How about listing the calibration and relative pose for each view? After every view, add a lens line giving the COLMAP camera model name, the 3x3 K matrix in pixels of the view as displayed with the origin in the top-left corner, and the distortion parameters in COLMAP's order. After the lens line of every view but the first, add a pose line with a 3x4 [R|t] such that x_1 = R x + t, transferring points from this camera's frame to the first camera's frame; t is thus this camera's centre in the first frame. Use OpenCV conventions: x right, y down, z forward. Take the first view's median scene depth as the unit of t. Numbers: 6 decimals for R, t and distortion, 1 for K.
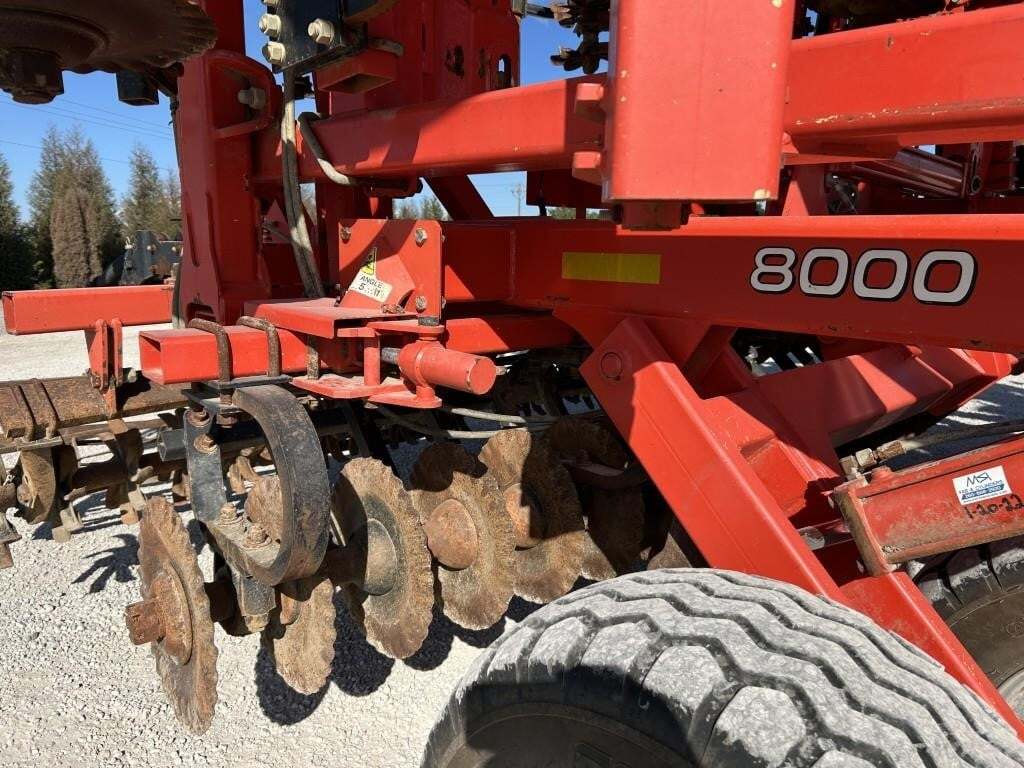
lens RADIAL K [[767.7, 0, 501.5], [0, 767.7, 384.0], [0, 0, 1]] dist [0.041353, -0.043787]
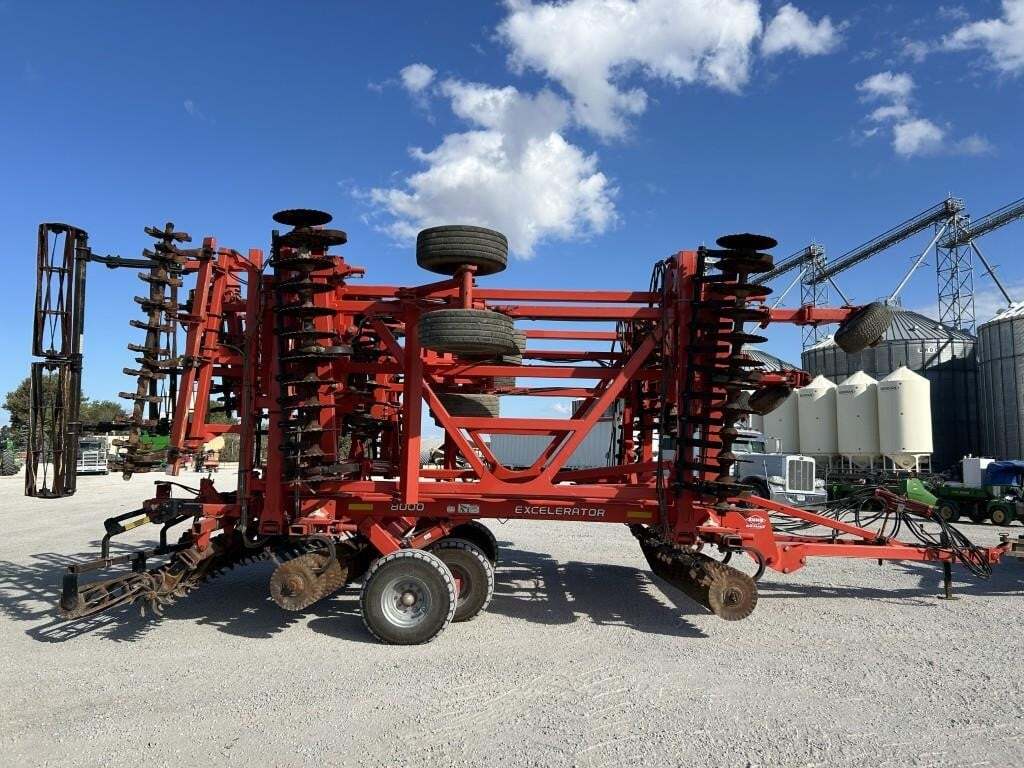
lens RADIAL K [[773.5, 0, 506.8], [0, 773.5, 383.7], [0, 0, 1]] dist [0.079316, -0.090105]
pose [[0.711325, 0.053849, 0.700797, -2.988747], [0.123813, 0.971869, -0.200350, 0.219762], [-0.691872, 0.229282, 0.684648, -3.571210]]
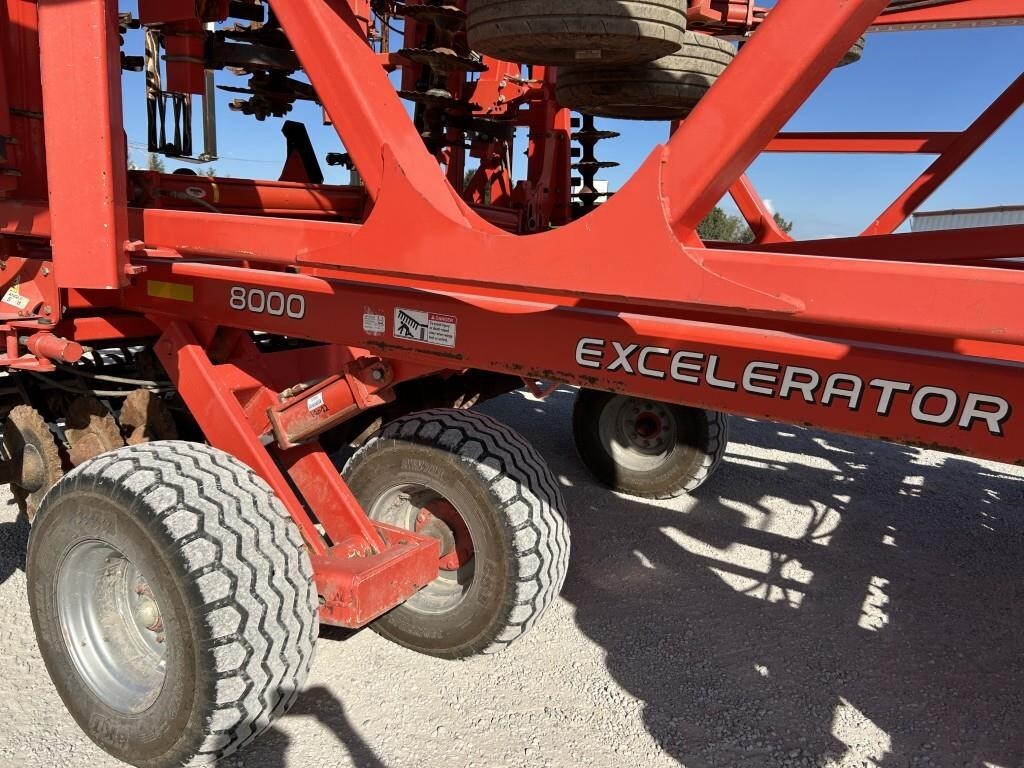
lens RADIAL K [[773.9, 0, 505.5], [0, 773.9, 393.6], [0, 0, 1]] dist [0.098419, -0.175631]
pose [[0.965308, -0.016172, 0.260614, 0.429763], [0.007109, 0.999338, 0.035681, 0.025190], [-0.261019, -0.032590, 0.964783, -0.962873]]
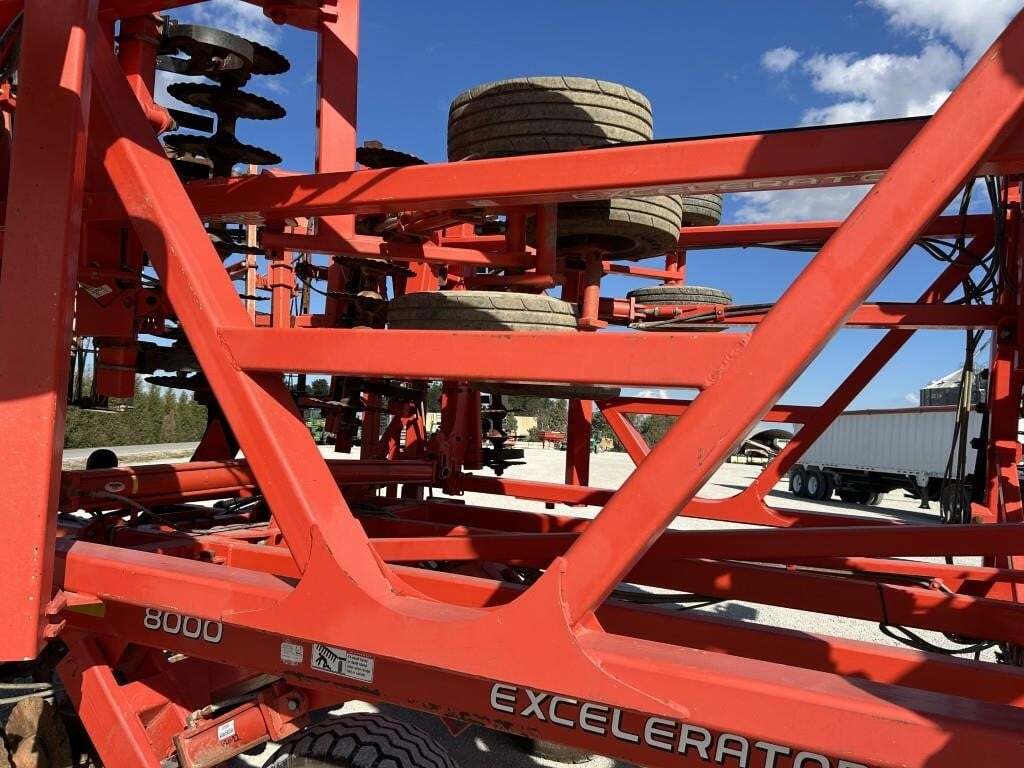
lens RADIAL K [[781.6, 0, 511.5], [0, 781.6, 396.7], [0, 0, 1]] dist [0.020785, -0.011609]
pose [[0.927627, 0.048381, 0.370361, 0.380823], [0.026655, 0.980472, -0.194843, -0.251824], [-0.372555, 0.190614, 0.908223, -1.106277]]
